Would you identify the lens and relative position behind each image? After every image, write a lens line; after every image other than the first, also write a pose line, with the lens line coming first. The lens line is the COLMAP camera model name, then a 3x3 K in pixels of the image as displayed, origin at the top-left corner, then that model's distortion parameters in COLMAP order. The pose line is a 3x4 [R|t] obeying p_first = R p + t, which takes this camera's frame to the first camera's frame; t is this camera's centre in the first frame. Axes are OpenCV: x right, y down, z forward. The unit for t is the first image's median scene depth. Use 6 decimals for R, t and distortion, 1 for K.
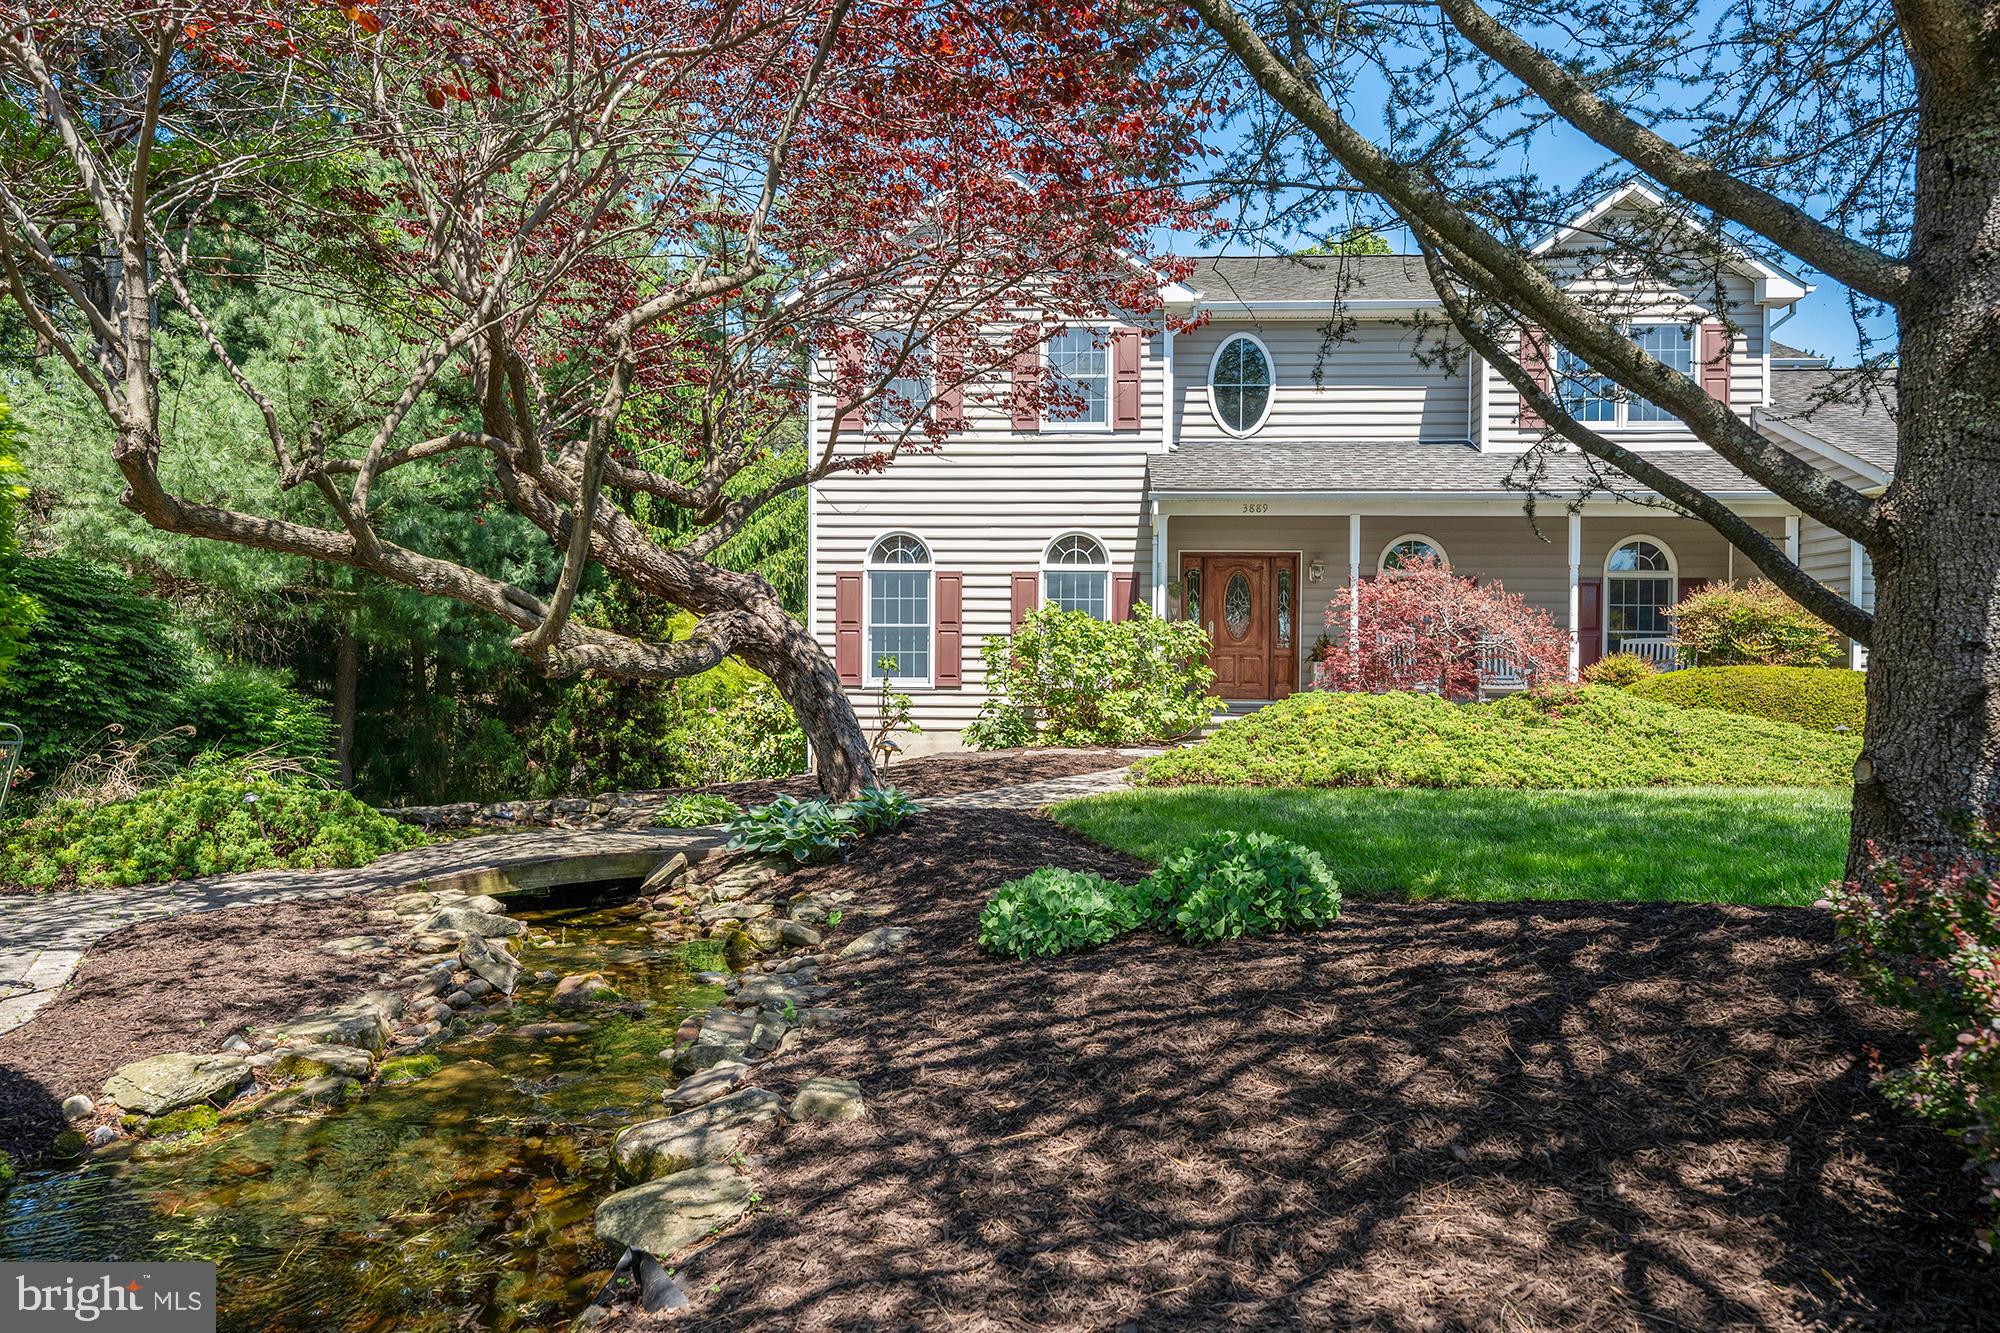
lens RADIAL K [[1373.6, 0, 996.3], [0, 1373.6, 677.8], [0, 0, 1]] dist [-0.002733, 0.001116]
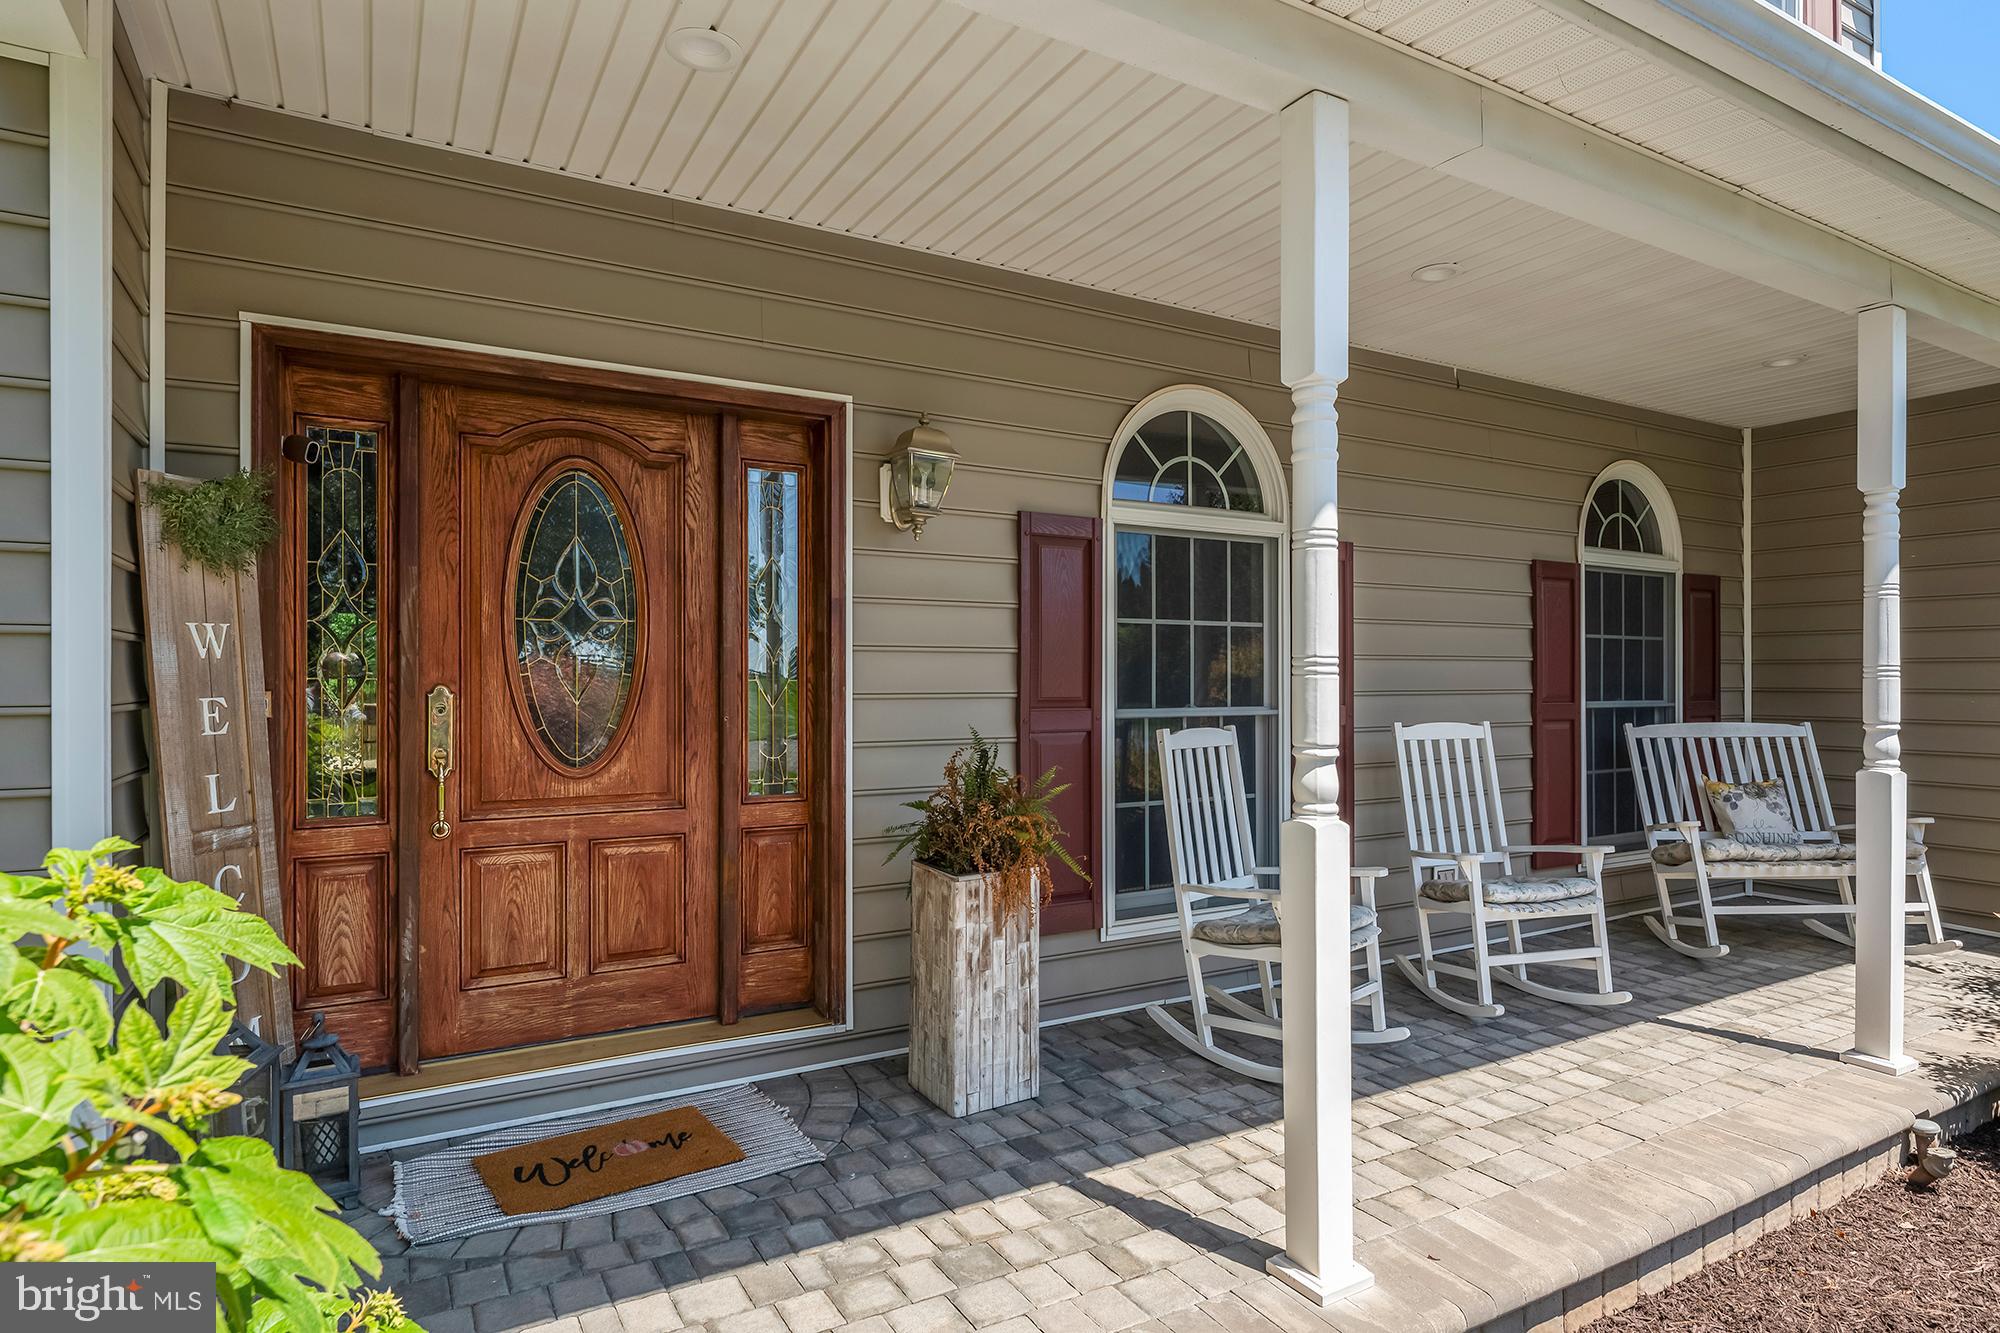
lens RADIAL K [[1092.6, 0, 1000.6], [0, 1092.6, 677.7], [0, 0, 1]] dist [-0.001885, -0.000320]
pose [[0.831500, -0.007996, 0.555468, 0.139497], [0.016574, 0.999808, -0.010417, -0.041284], [-0.555278, 0.017868, 0.831473, 0.843926]]
